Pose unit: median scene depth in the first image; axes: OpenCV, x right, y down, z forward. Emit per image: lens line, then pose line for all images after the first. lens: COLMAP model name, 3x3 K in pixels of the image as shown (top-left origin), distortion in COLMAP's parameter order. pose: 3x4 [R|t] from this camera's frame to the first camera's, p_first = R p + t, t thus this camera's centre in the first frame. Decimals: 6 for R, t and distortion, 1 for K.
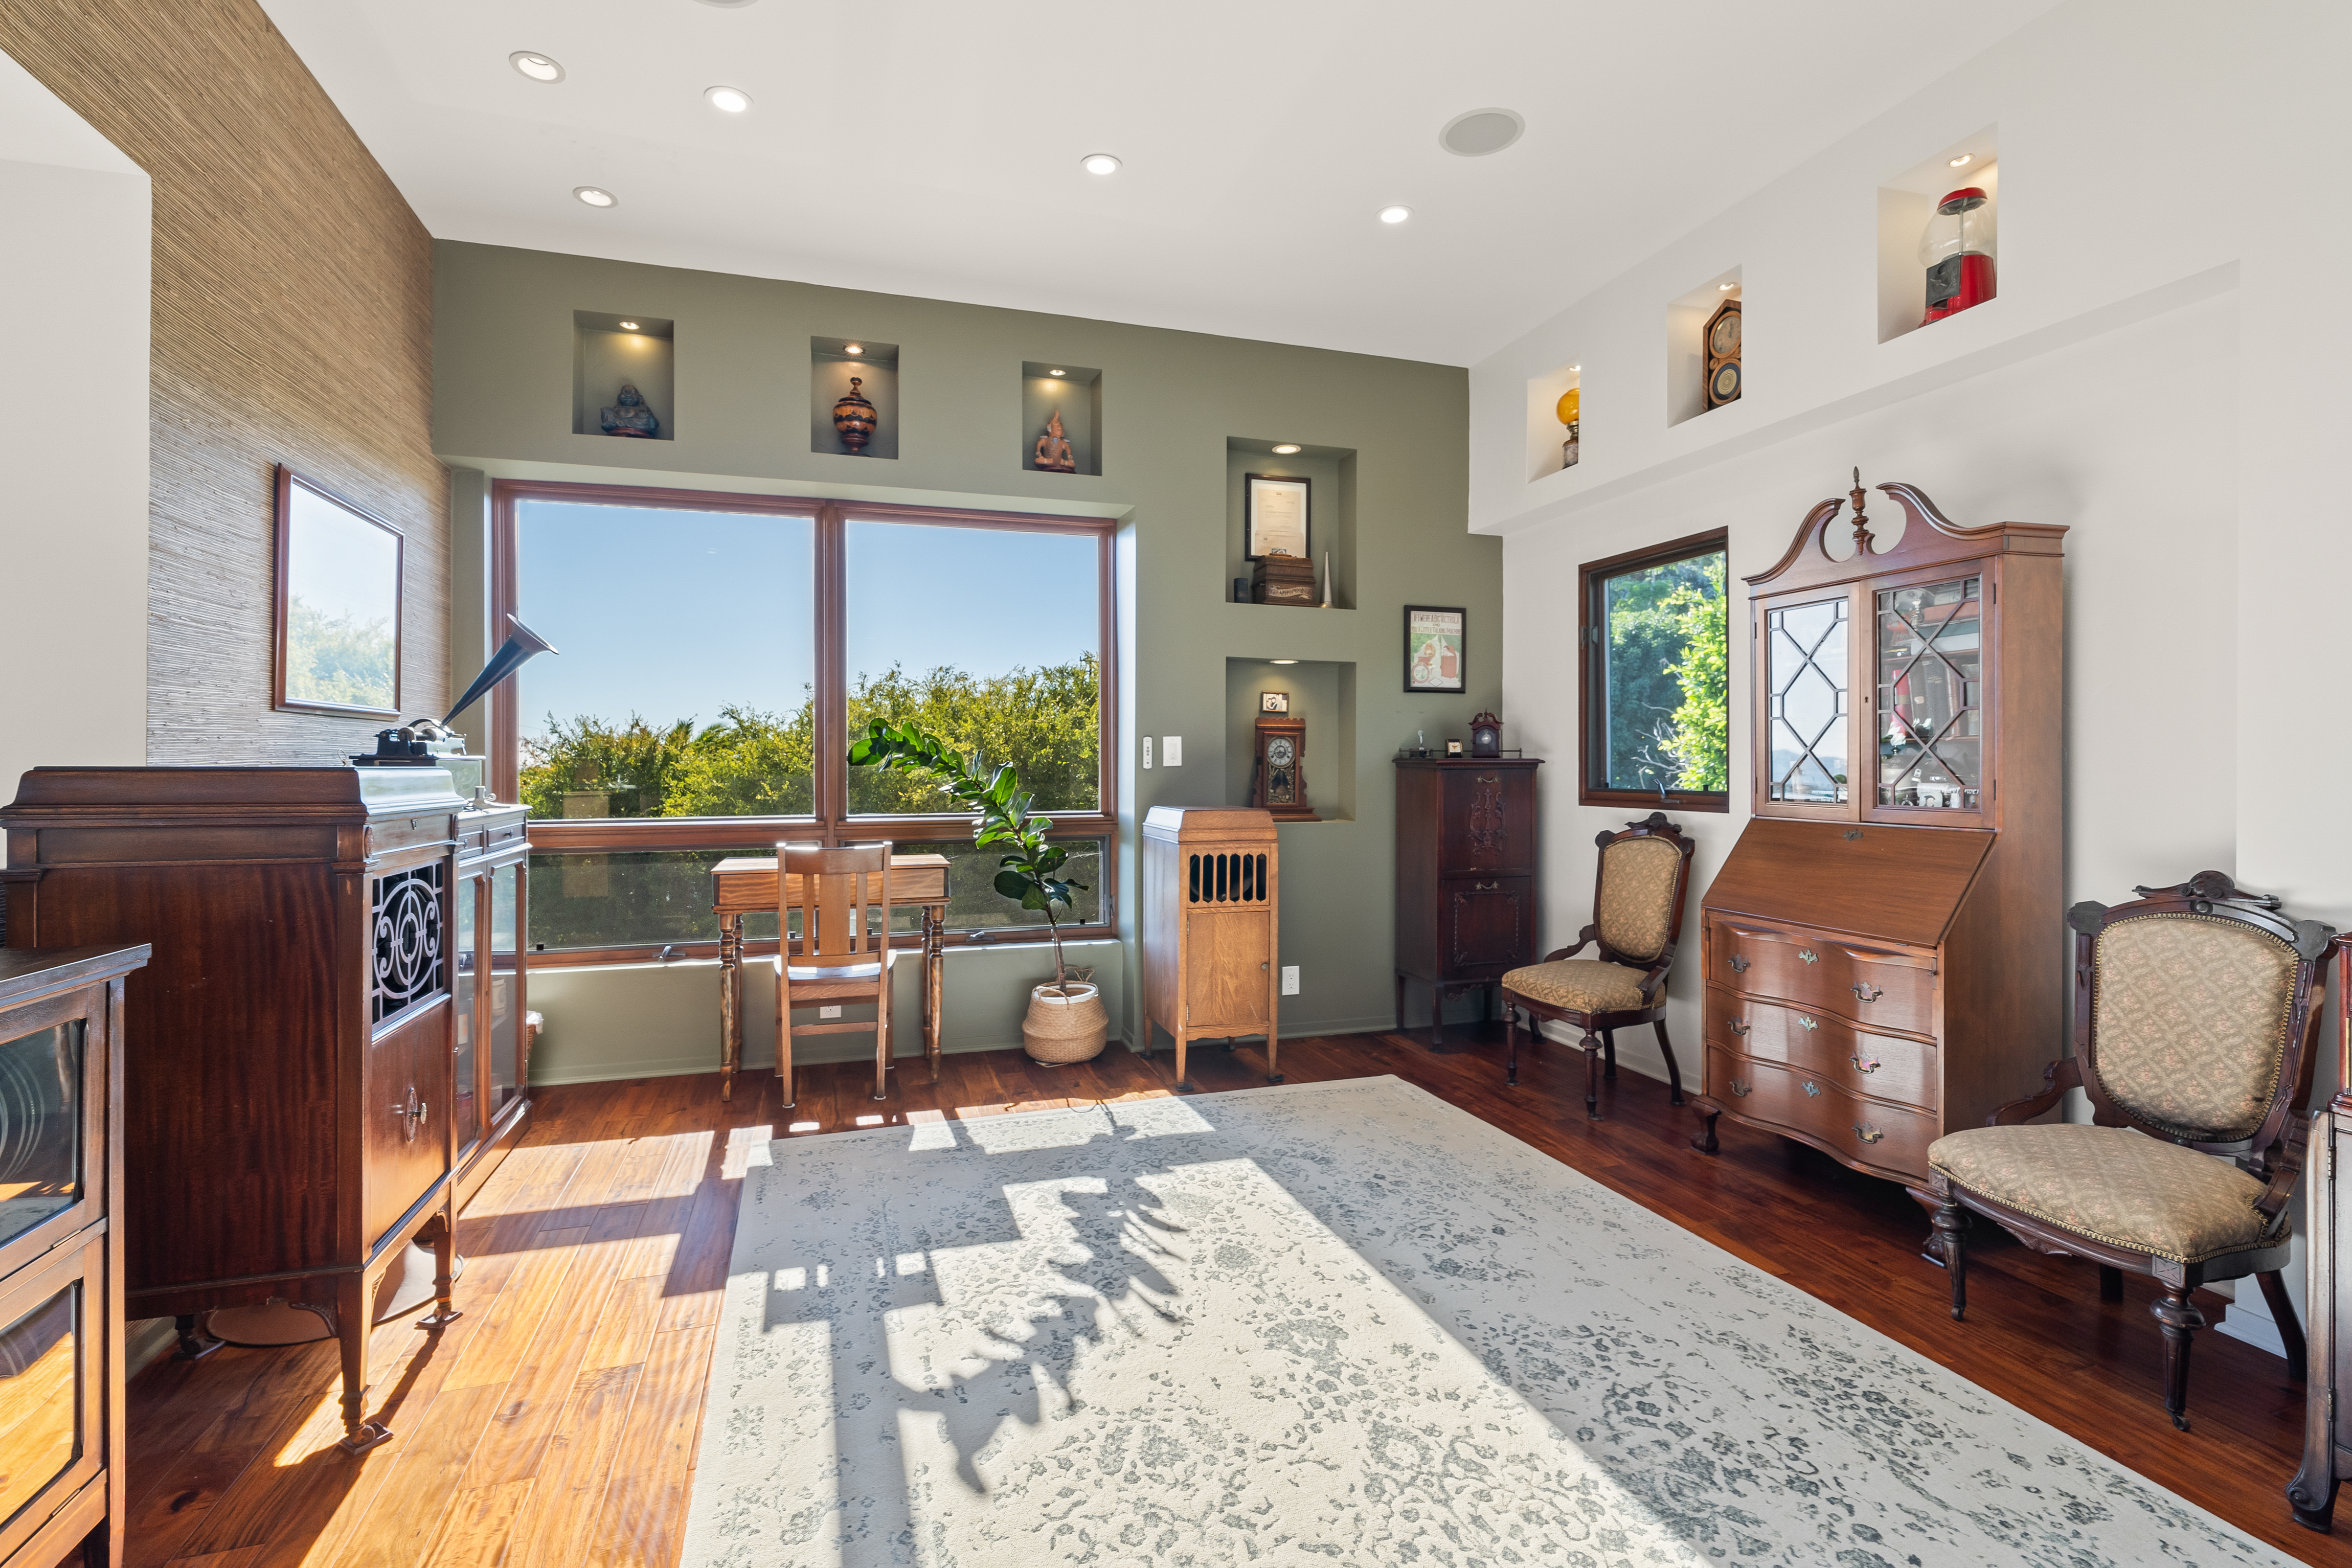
lens RADIAL K [[1059.9, 0, 1179.8], [0, 1059.9, 767.1], [0, 0, 1]] dist [-0.017619, 0.007864]
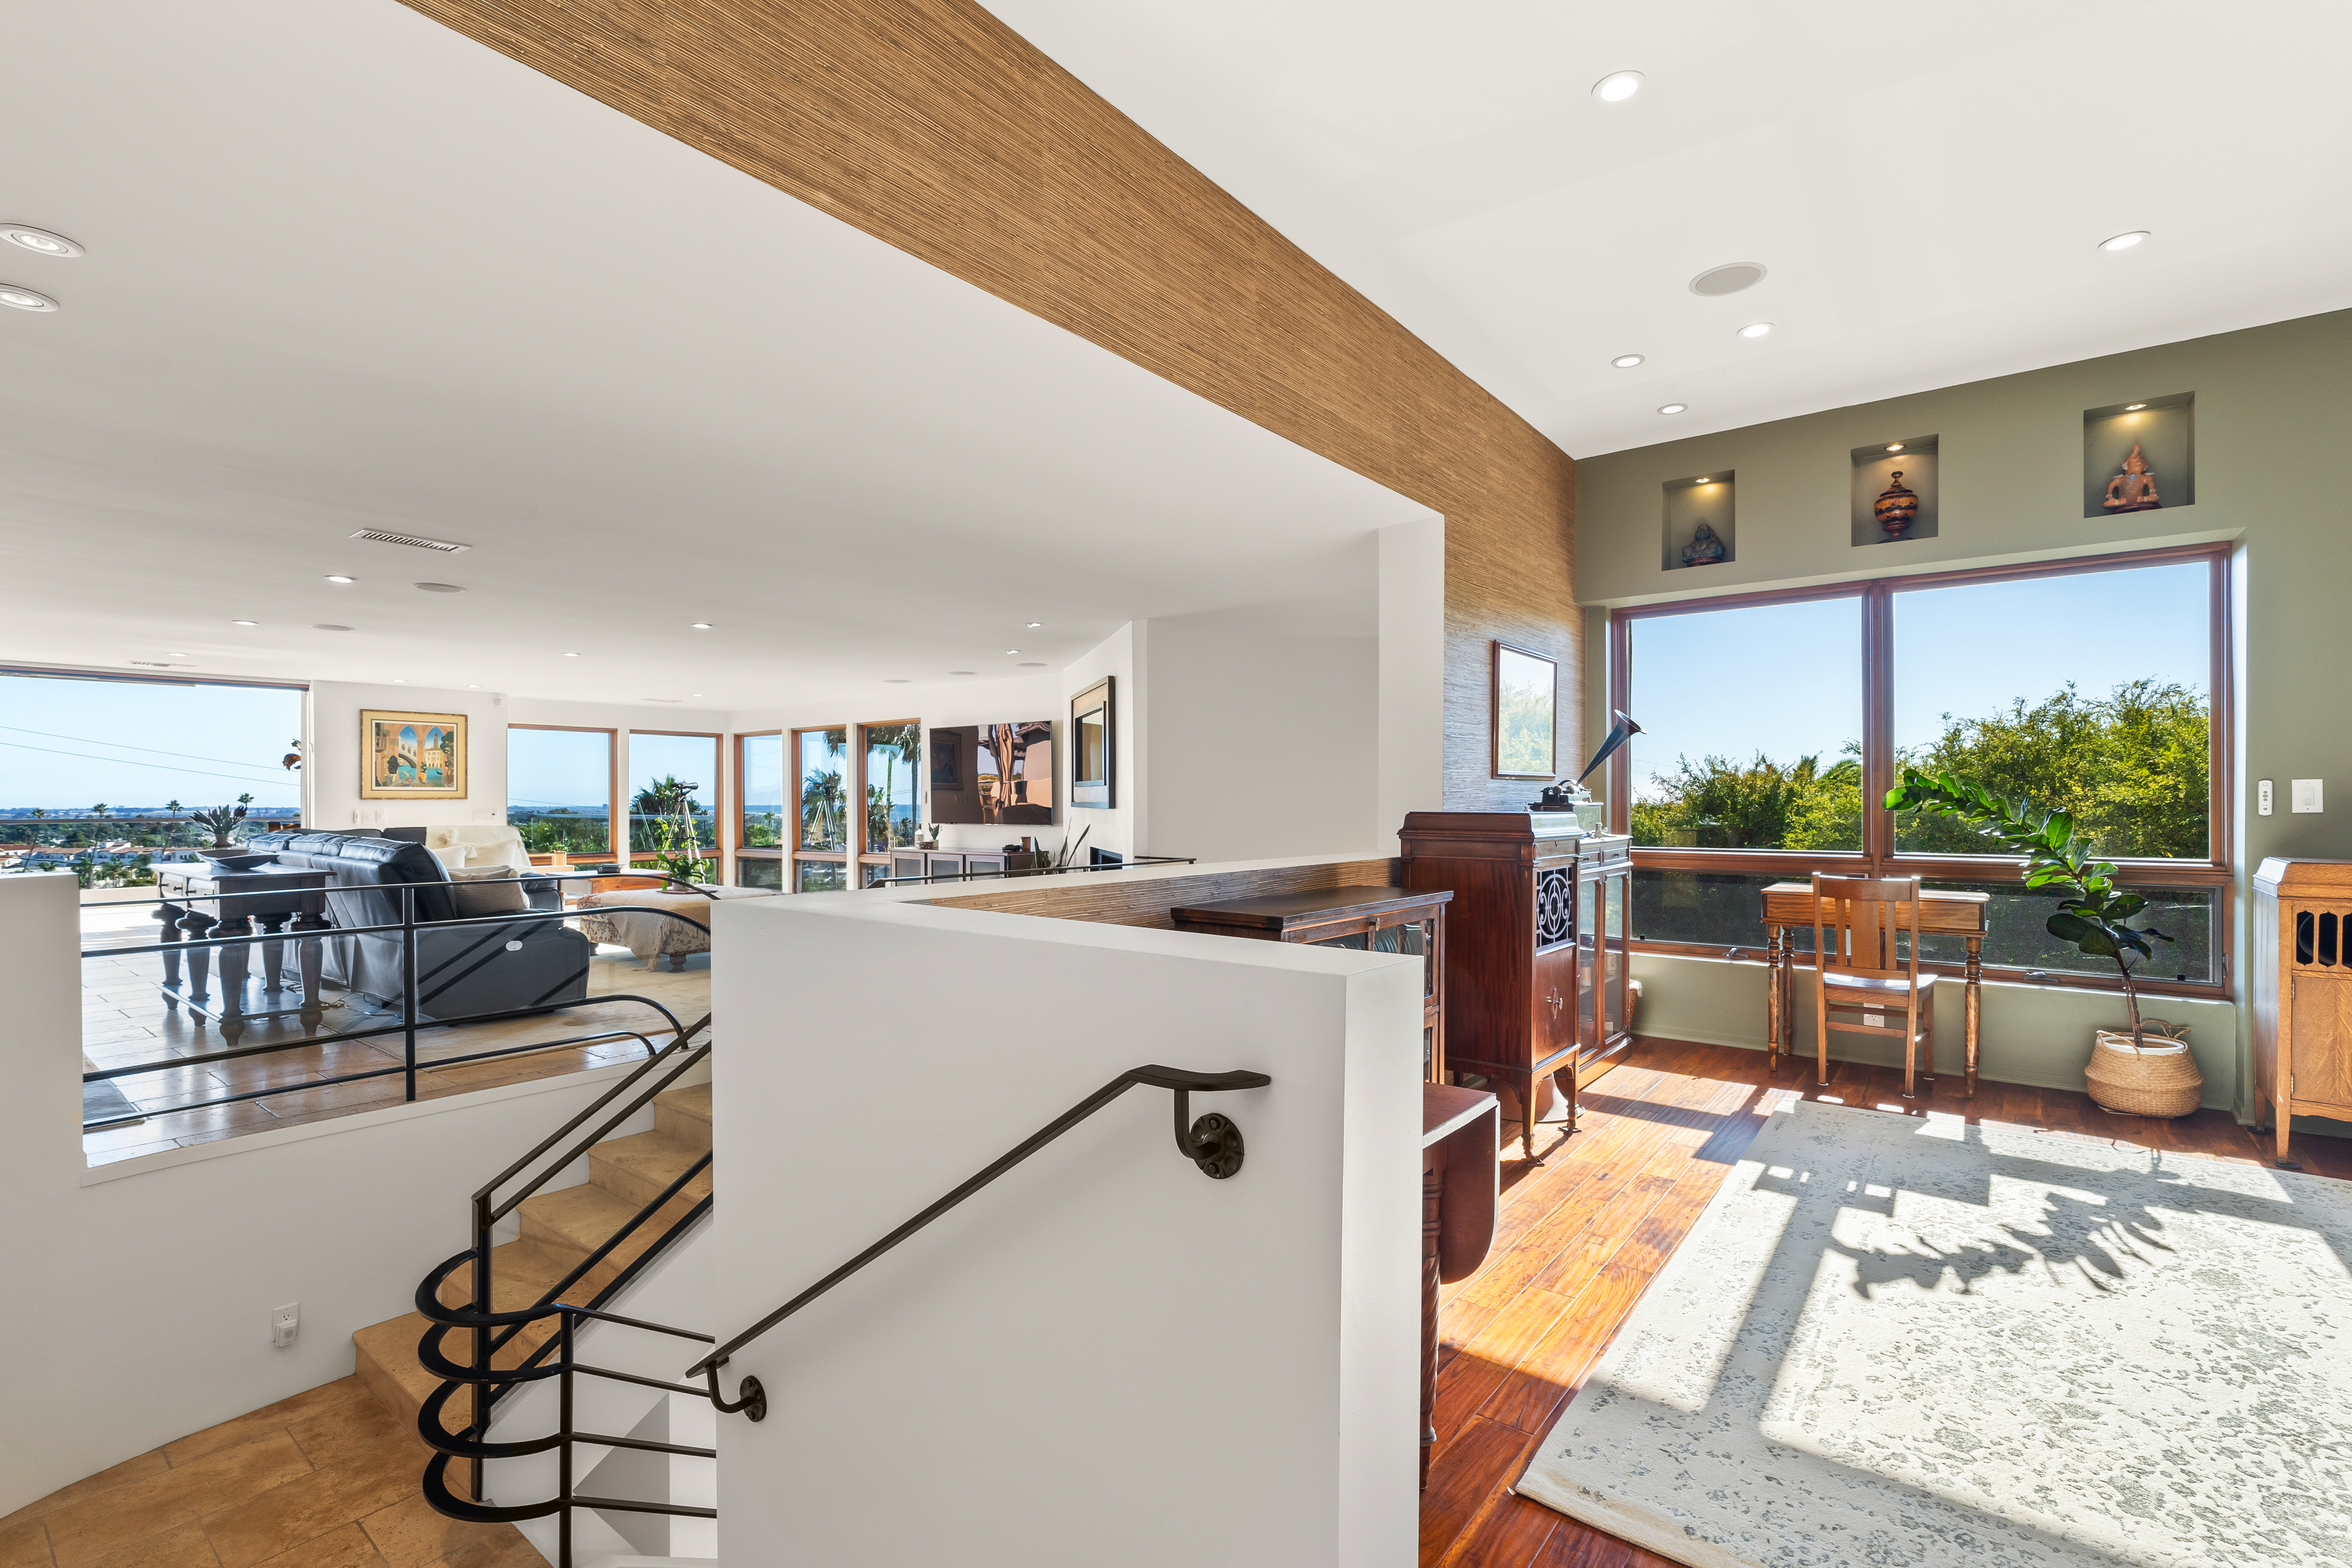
lens RADIAL K [[1059.9, 0, 1160.9], [0, 1059.9, 804.3], [0, 0, 1]] dist [-0.017619, 0.007864]
pose [[0.534656, 0.004248, -0.845059, 0.259962], [-0.001223, 0.999990, 0.004253, -0.012666], [0.845069, -0.001241, 0.534656, -0.320005]]
